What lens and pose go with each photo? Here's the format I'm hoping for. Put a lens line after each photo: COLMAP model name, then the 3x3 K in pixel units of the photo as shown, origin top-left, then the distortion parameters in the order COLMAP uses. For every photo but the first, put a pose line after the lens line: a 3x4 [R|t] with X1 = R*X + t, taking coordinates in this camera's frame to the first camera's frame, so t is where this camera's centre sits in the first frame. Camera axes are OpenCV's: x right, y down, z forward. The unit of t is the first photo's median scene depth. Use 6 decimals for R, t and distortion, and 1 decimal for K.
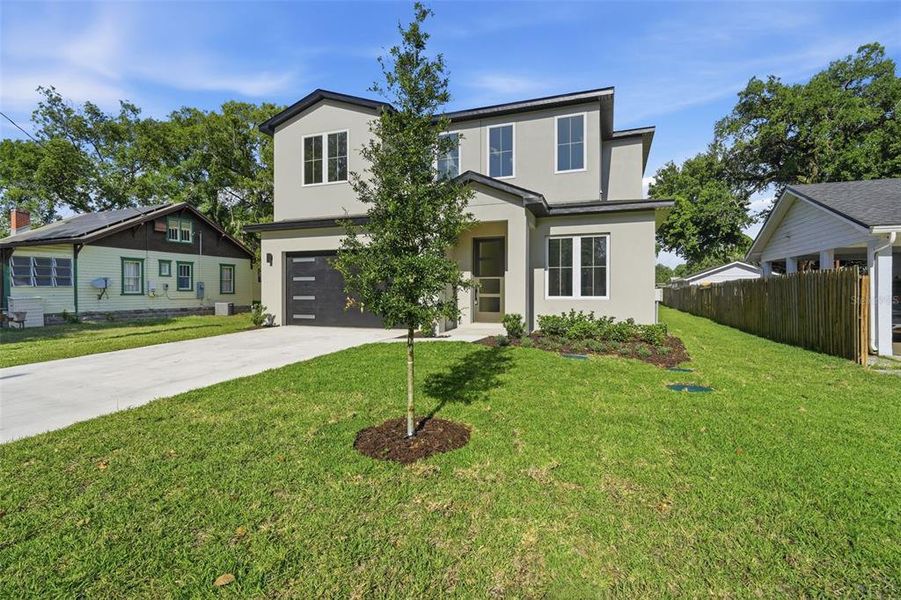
lens RADIAL K [[418.6, 0, 450.3], [0, 418.6, 297.3], [0, 0, 1]] dist [0.000187, -0.002521]
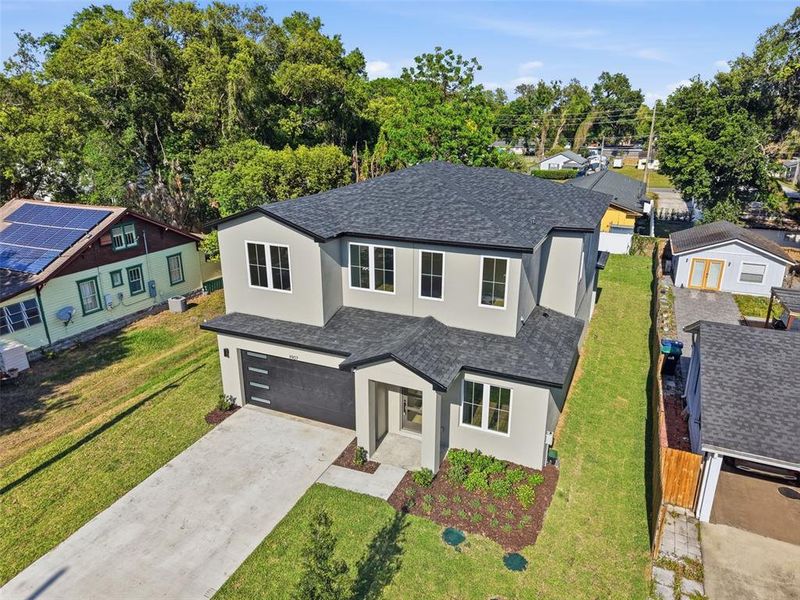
lens RADIAL K [[517.1, 0, 400.6], [0, 517.1, 299.4], [0, 0, 1]] dist [0.015682, 0.000392]
pose [[0.998101, 0.021858, -0.057586, 0.088711], [-0.003283, 0.952465, 0.304629, -0.513352], [0.061508, -0.303862, 0.950729, -0.199565]]
